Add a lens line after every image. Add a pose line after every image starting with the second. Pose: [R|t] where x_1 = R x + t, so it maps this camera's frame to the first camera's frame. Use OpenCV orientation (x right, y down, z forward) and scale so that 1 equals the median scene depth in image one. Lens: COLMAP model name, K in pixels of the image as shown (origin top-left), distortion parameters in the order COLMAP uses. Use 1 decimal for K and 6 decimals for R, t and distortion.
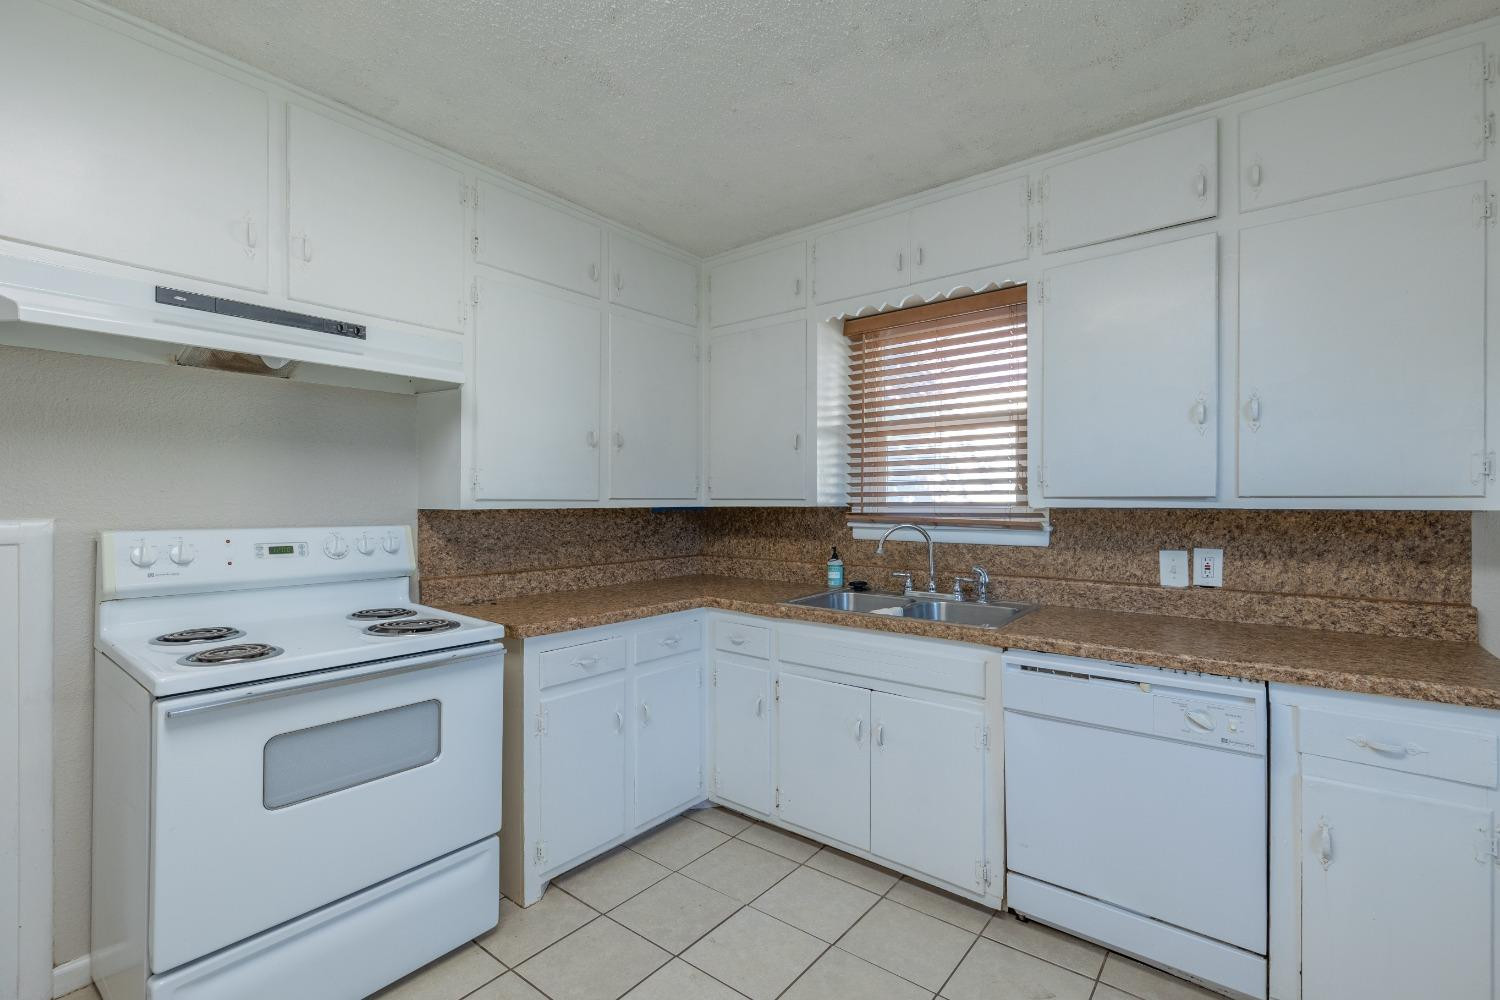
lens RADIAL K [[660.5, 0, 714.9], [0, 660.5, 501.3], [0, 0, 1]] dist [-0.000003, -0.000396]
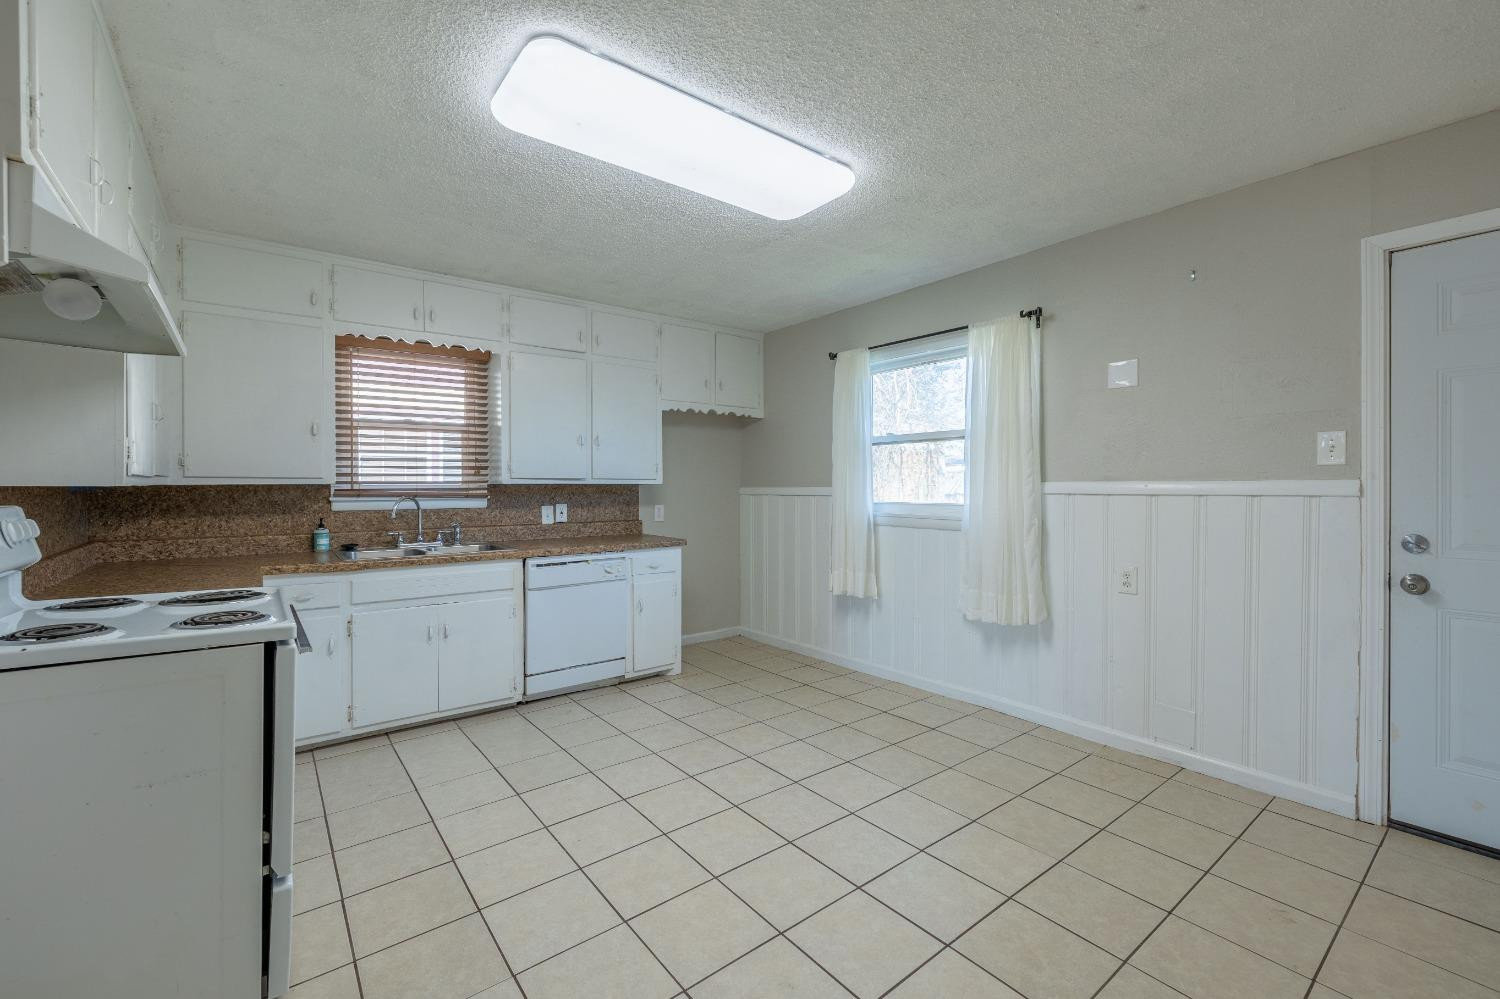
lens RADIAL K [[600.0, 0, 763.3], [0, 600.0, 488.8], [0, 0, 1]] dist [-0.000120, -0.000020]
pose [[0.225801, -0.007804, 0.974142, -0.856424], [-0.000298, 0.999967, 0.008080, 0.008592], [-0.974173, -0.002115, 0.225792, -0.033663]]
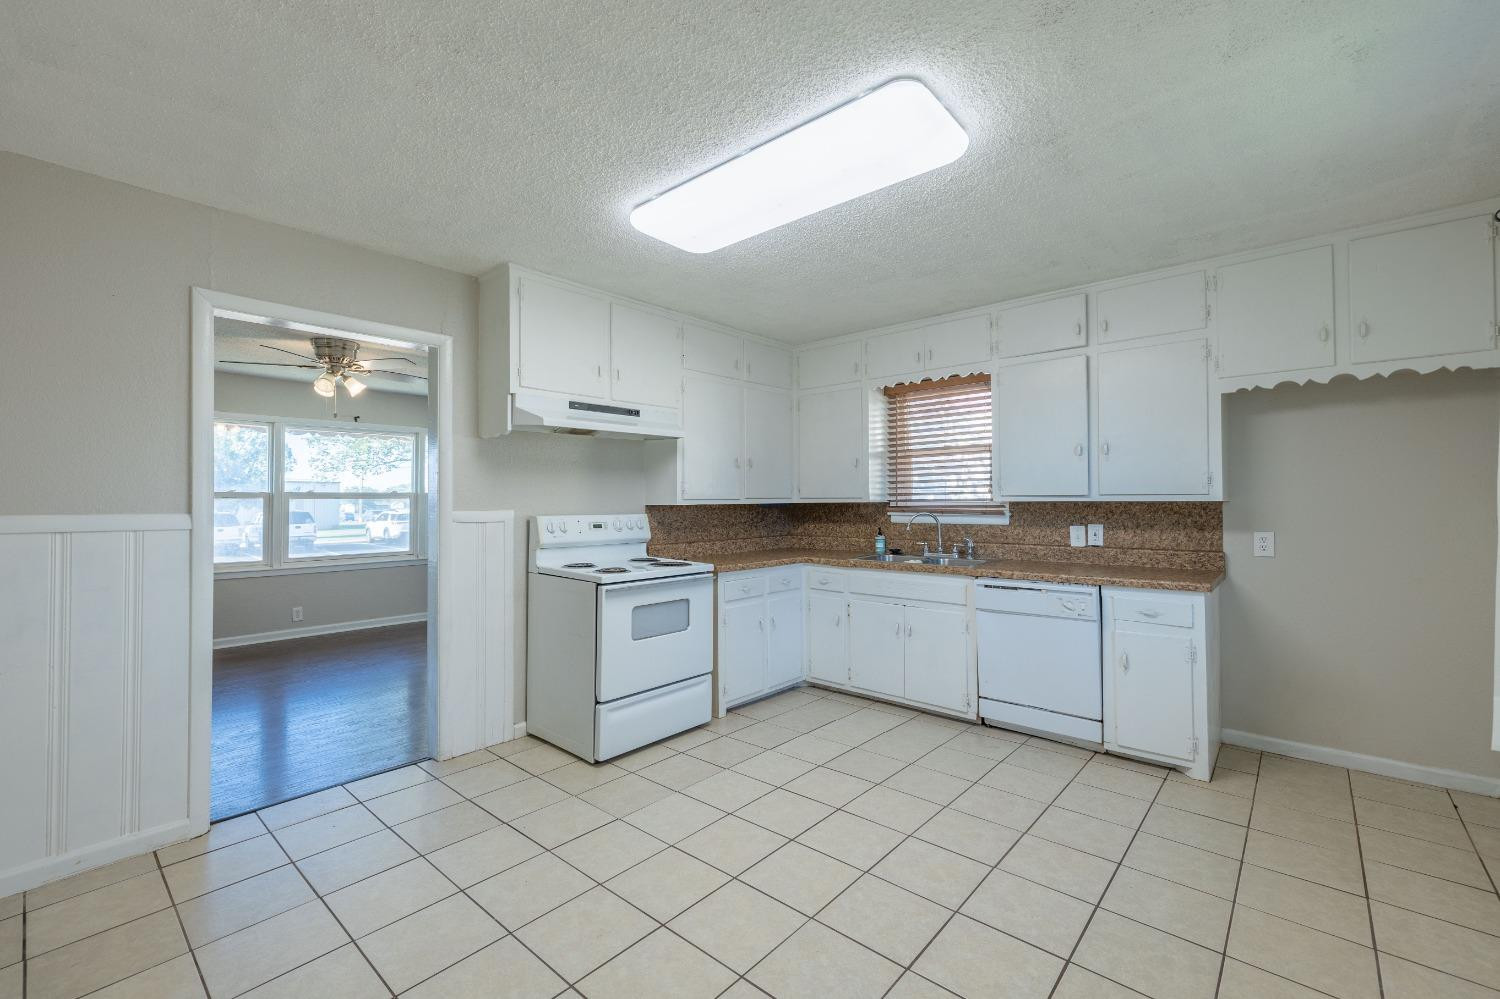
lens RADIAL K [[615.3, 0, 743.5], [0, 615.3, 491.1], [0, 0, 1]] dist [-0.000290, -0.000009]
pose [[0.999861, -0.007419, -0.014909, -0.152442], [0.007209, 0.999875, -0.014059, -0.000361], [0.015011, 0.013949, 0.999790, -0.600647]]
